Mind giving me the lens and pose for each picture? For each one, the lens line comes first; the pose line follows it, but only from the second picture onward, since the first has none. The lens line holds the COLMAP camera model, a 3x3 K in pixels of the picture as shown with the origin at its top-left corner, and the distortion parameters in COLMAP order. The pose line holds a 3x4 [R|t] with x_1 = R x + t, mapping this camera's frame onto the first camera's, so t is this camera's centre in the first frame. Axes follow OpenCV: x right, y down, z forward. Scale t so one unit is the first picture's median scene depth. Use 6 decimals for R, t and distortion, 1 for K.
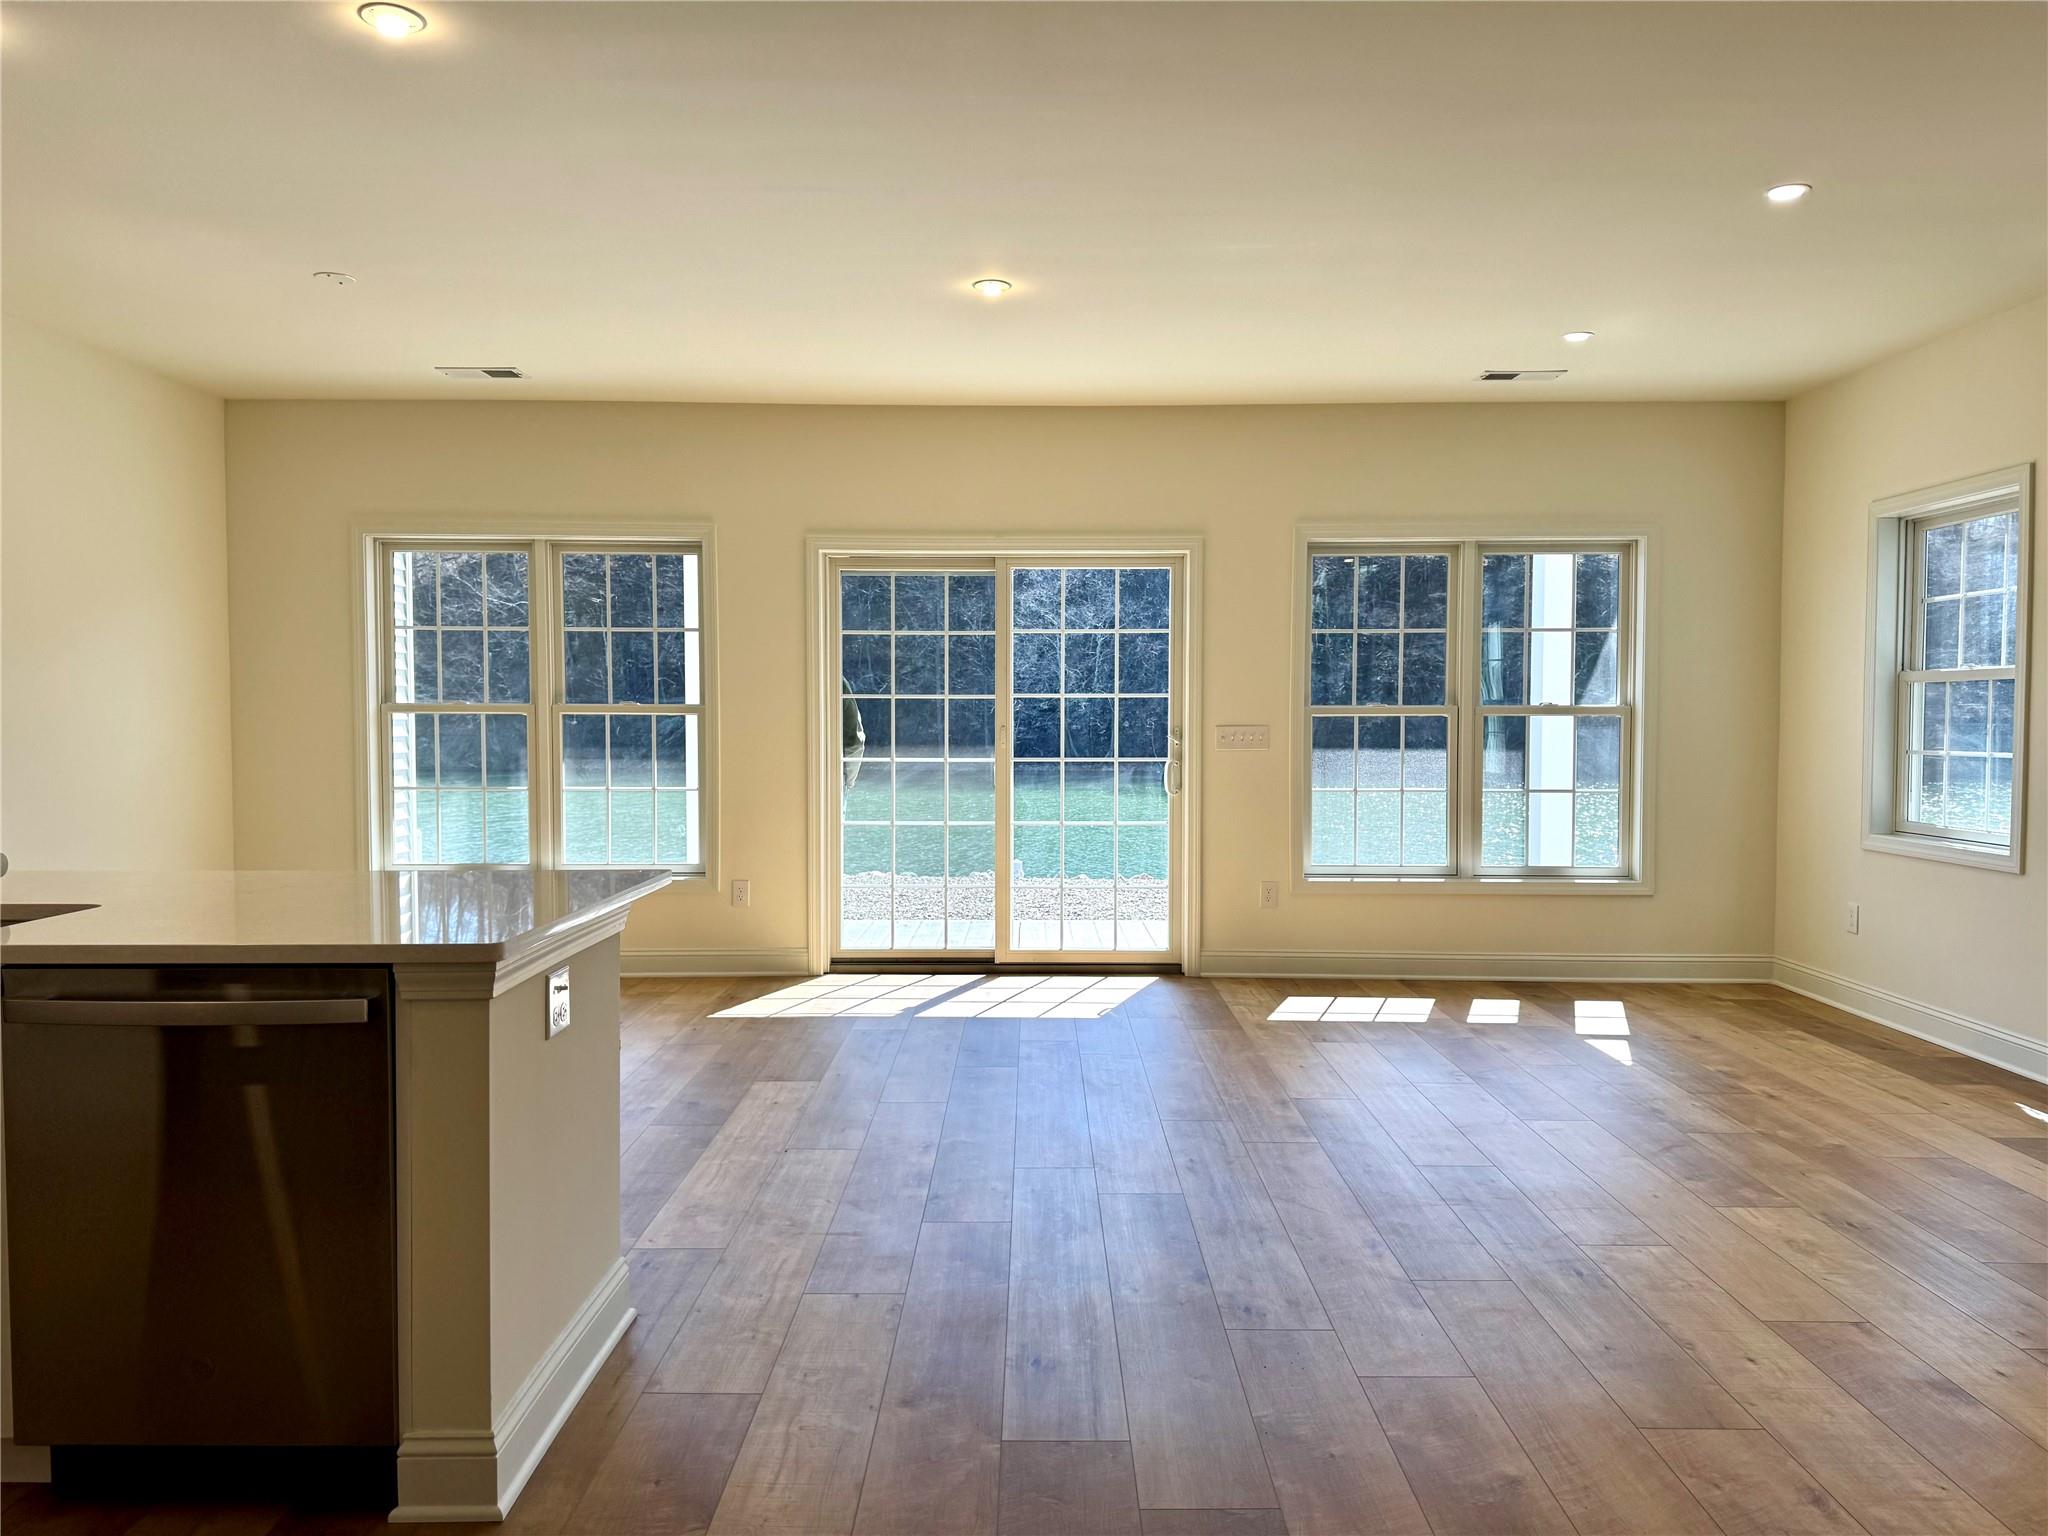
lens RADIAL K [[1451.6, 0, 1024.0], [0, 1451.6, 768.0], [0, 0, 1]] dist [0.032096, -0.040973]
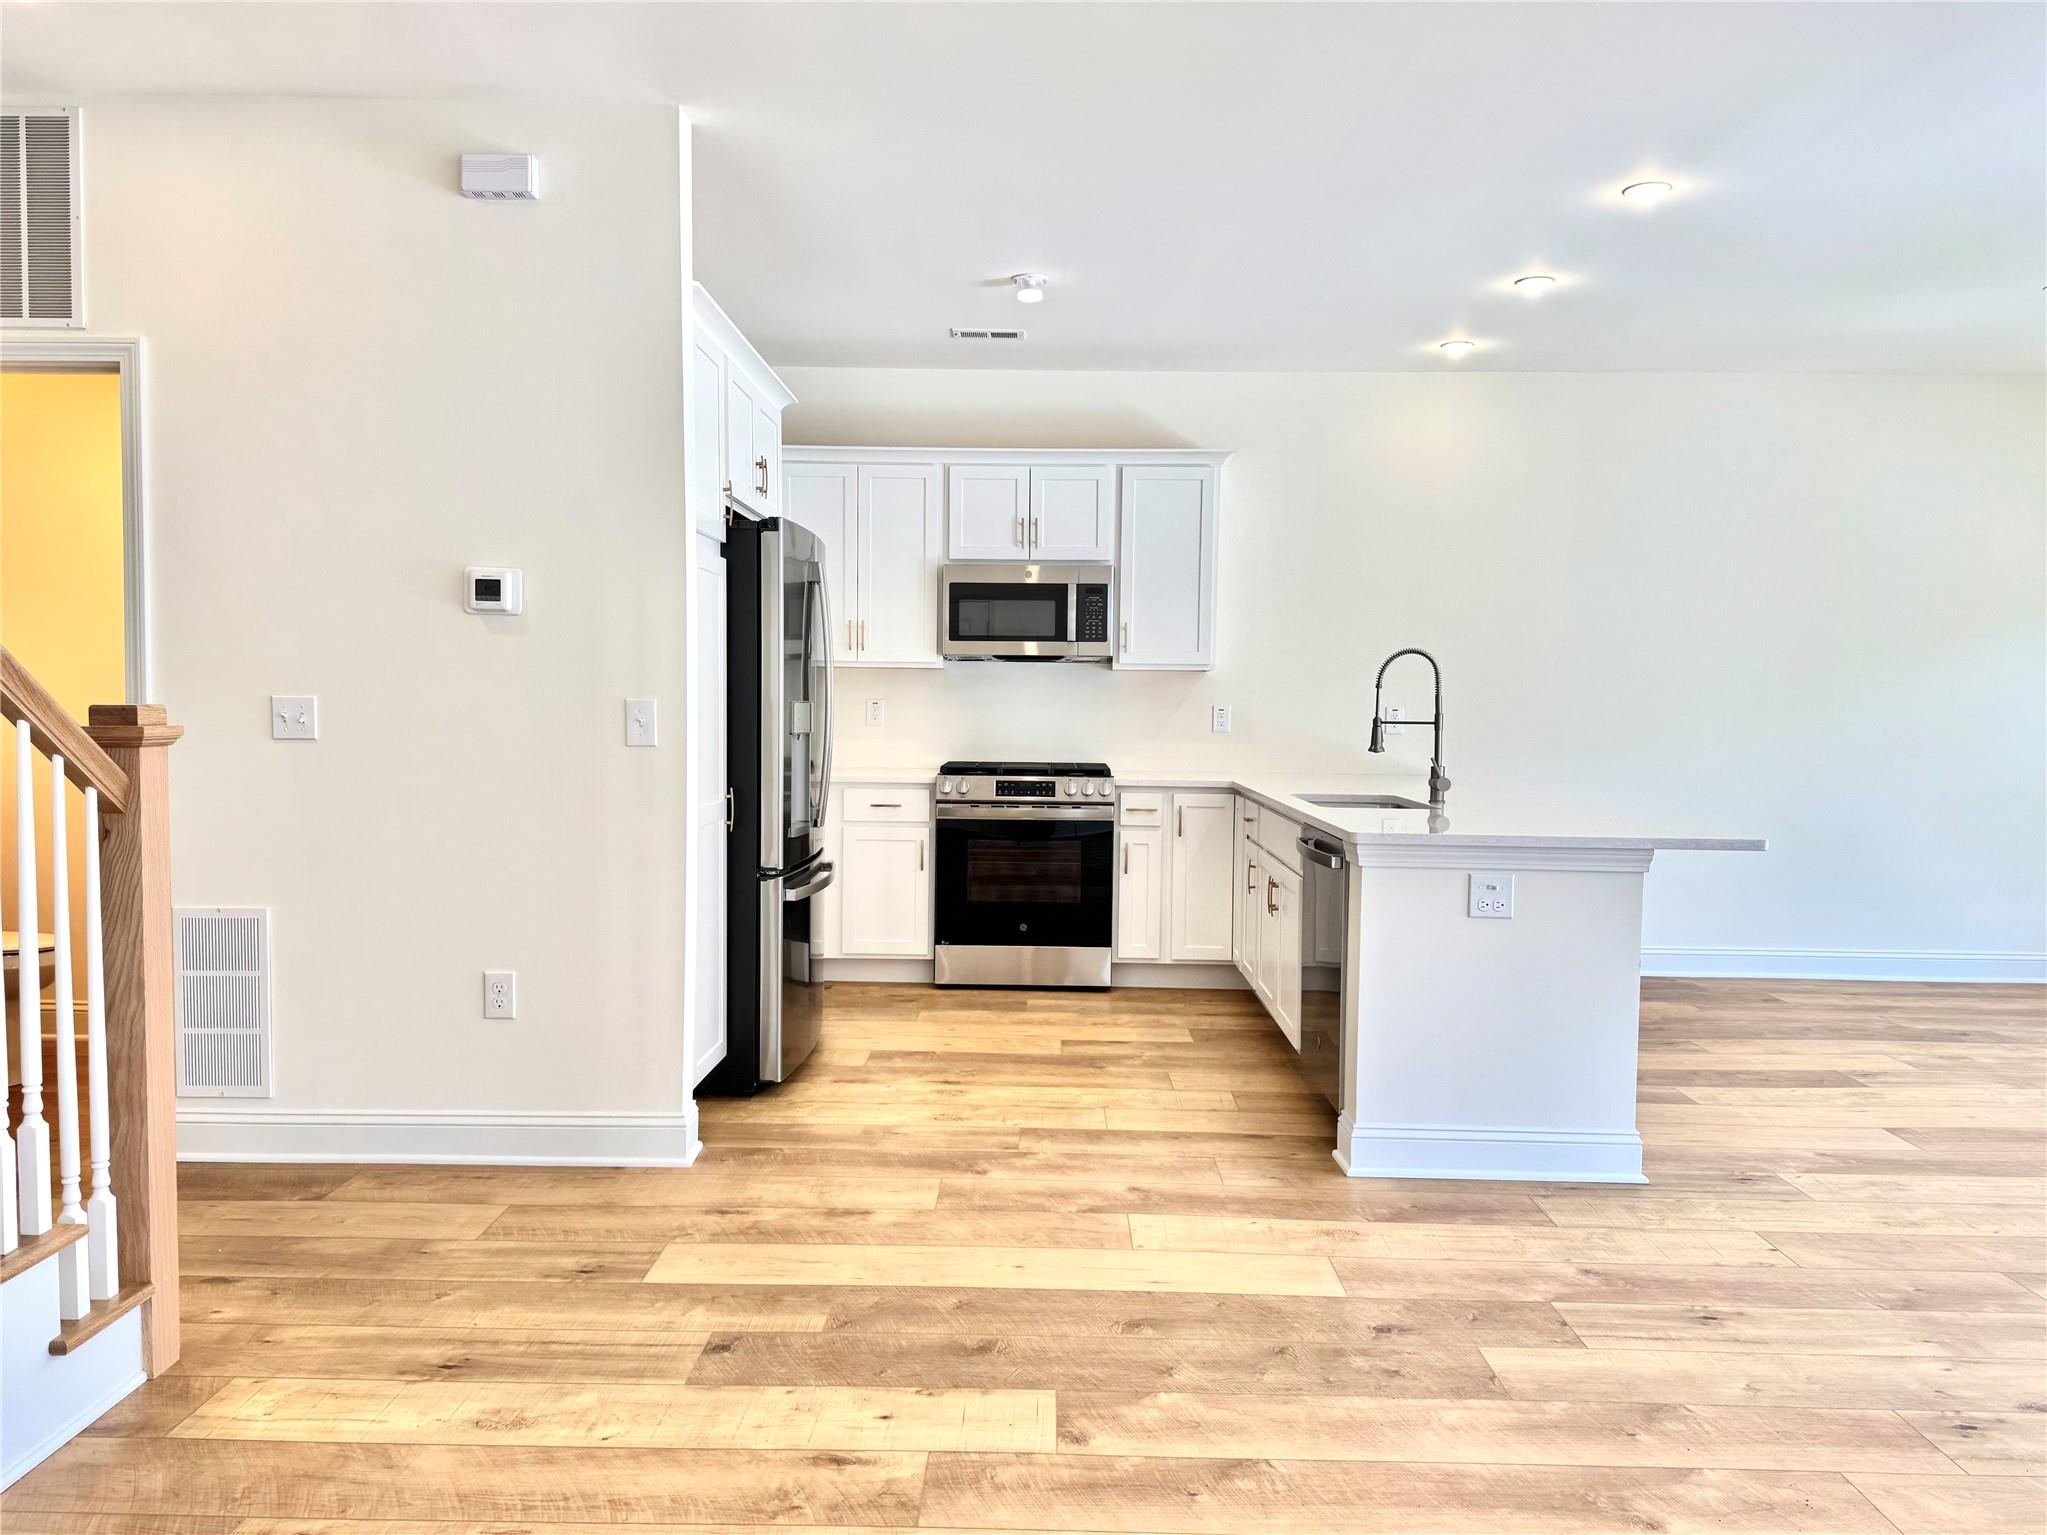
lens RADIAL K [[1480.7, 0, 1023.5], [0, 1480.7, 767.5], [0, 0, 1]] dist [0.025478, -0.003642]
pose [[-0.009320, 0.045867, -0.998904, 0.452804], [-0.051359, 0.997607, 0.046286, -0.004522], [0.998637, 0.051734, -0.006942, 0.210295]]
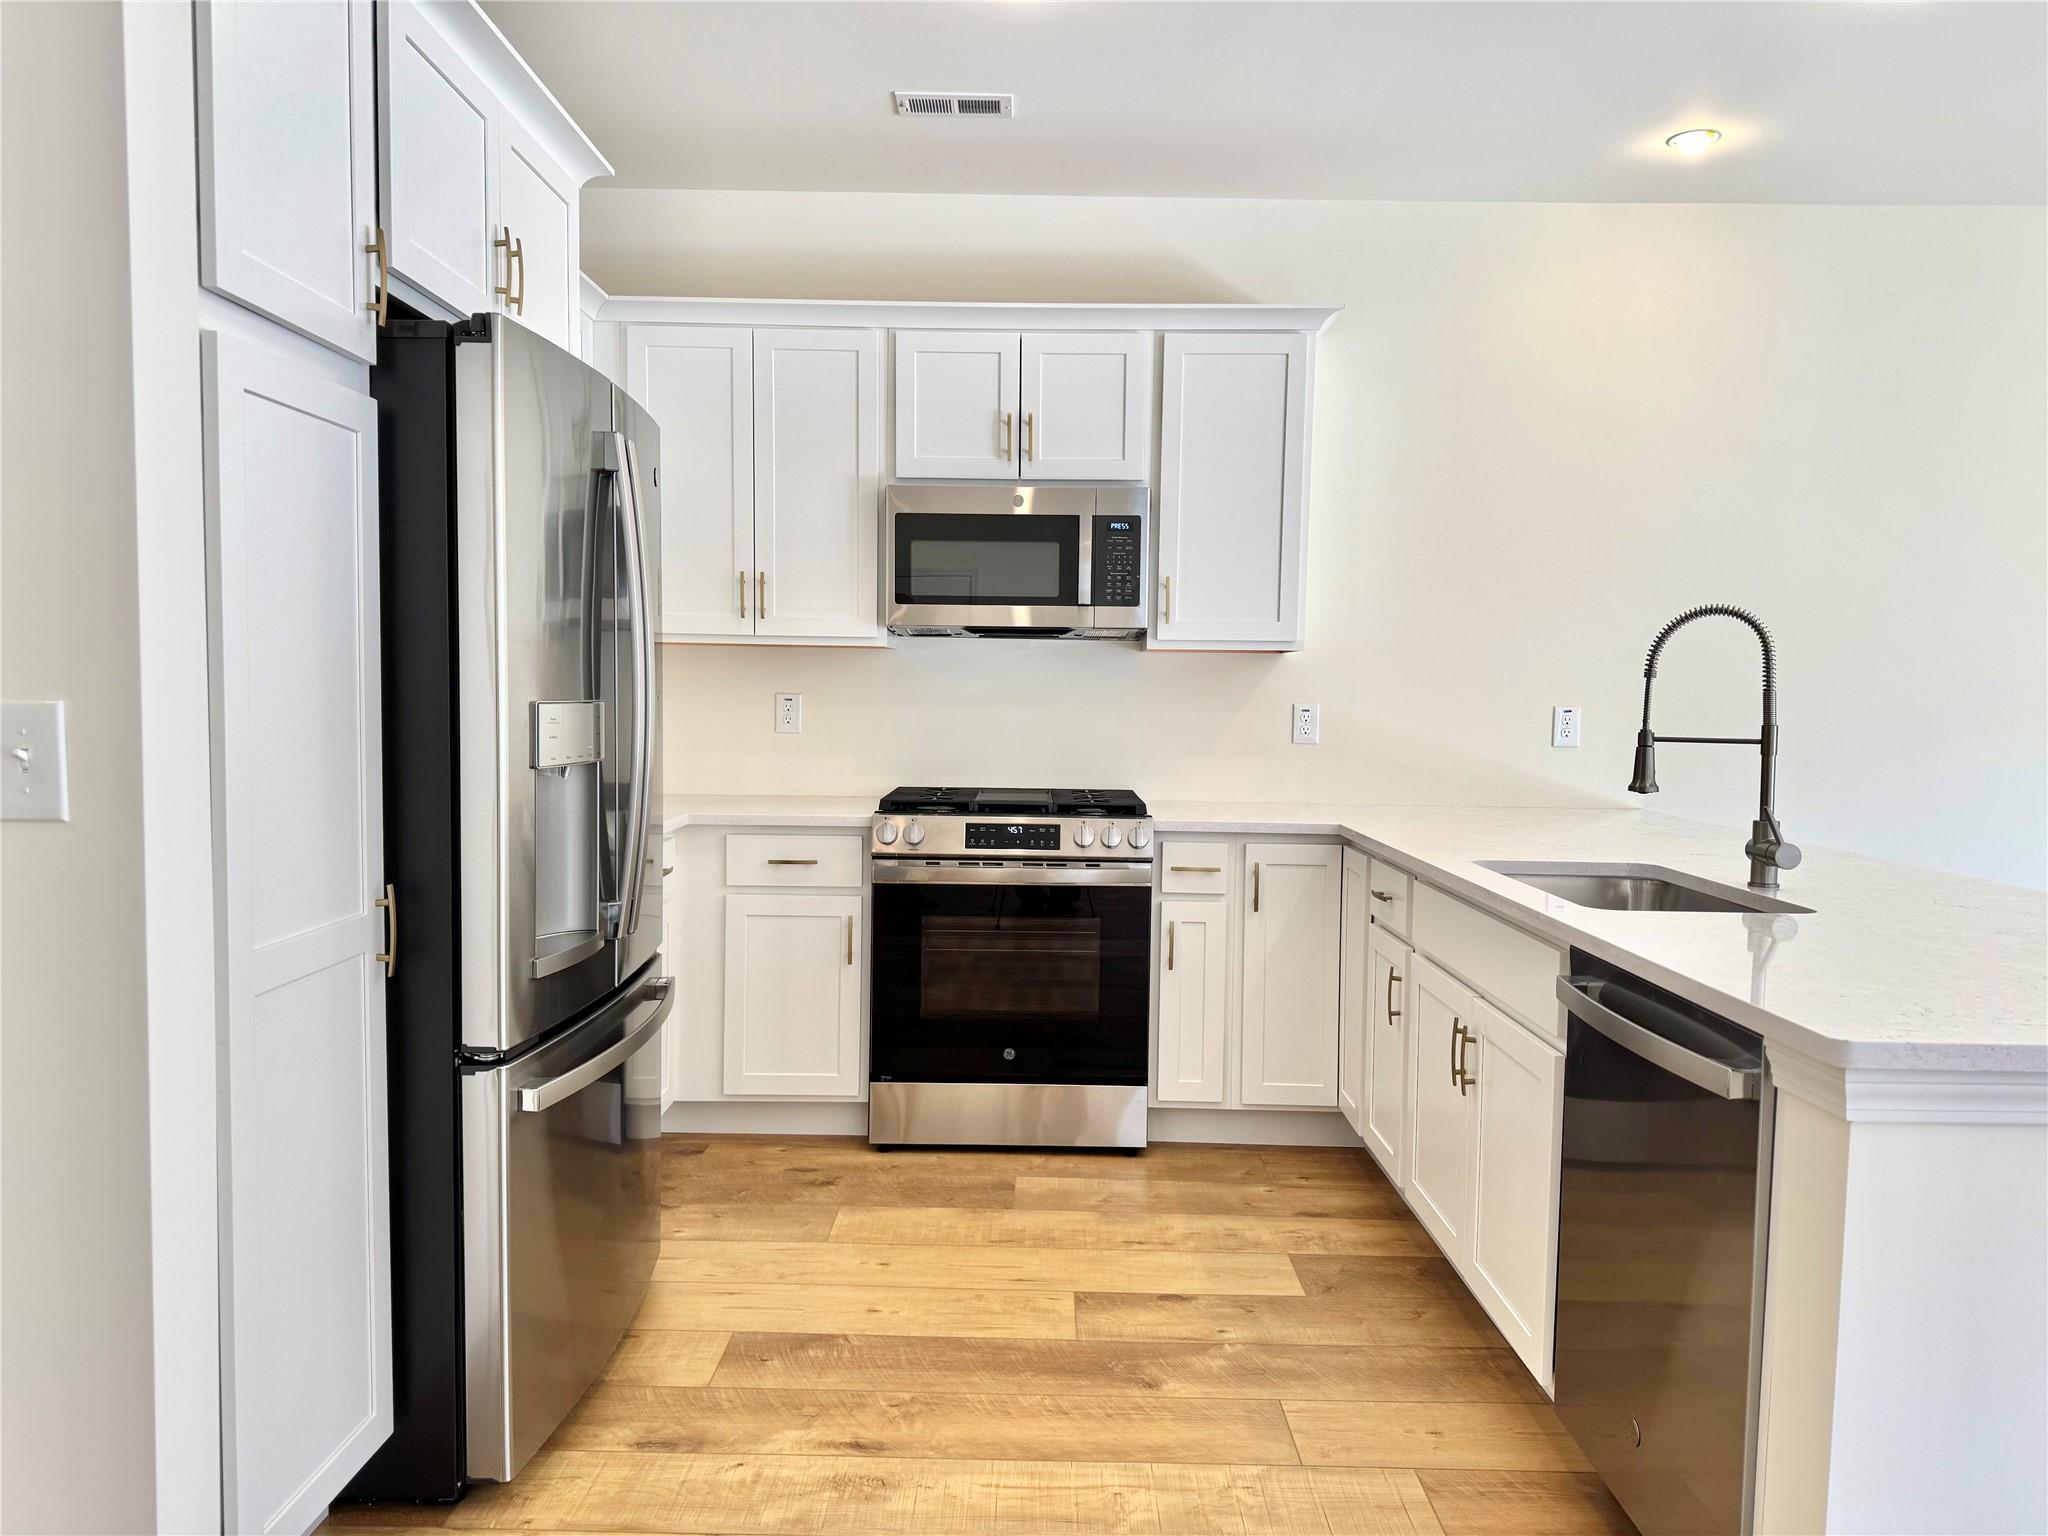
lens RADIAL K [[1451.6, 0, 1024.0], [0, 1451.6, 768.0], [0, 0, 1]] dist [0.032096, -0.040973]
pose [[-0.001075, 0.053409, -0.998572, 0.100481], [-0.053115, 0.997160, 0.053390, -0.006316], [0.998588, 0.053097, 0.001765, 0.207801]]
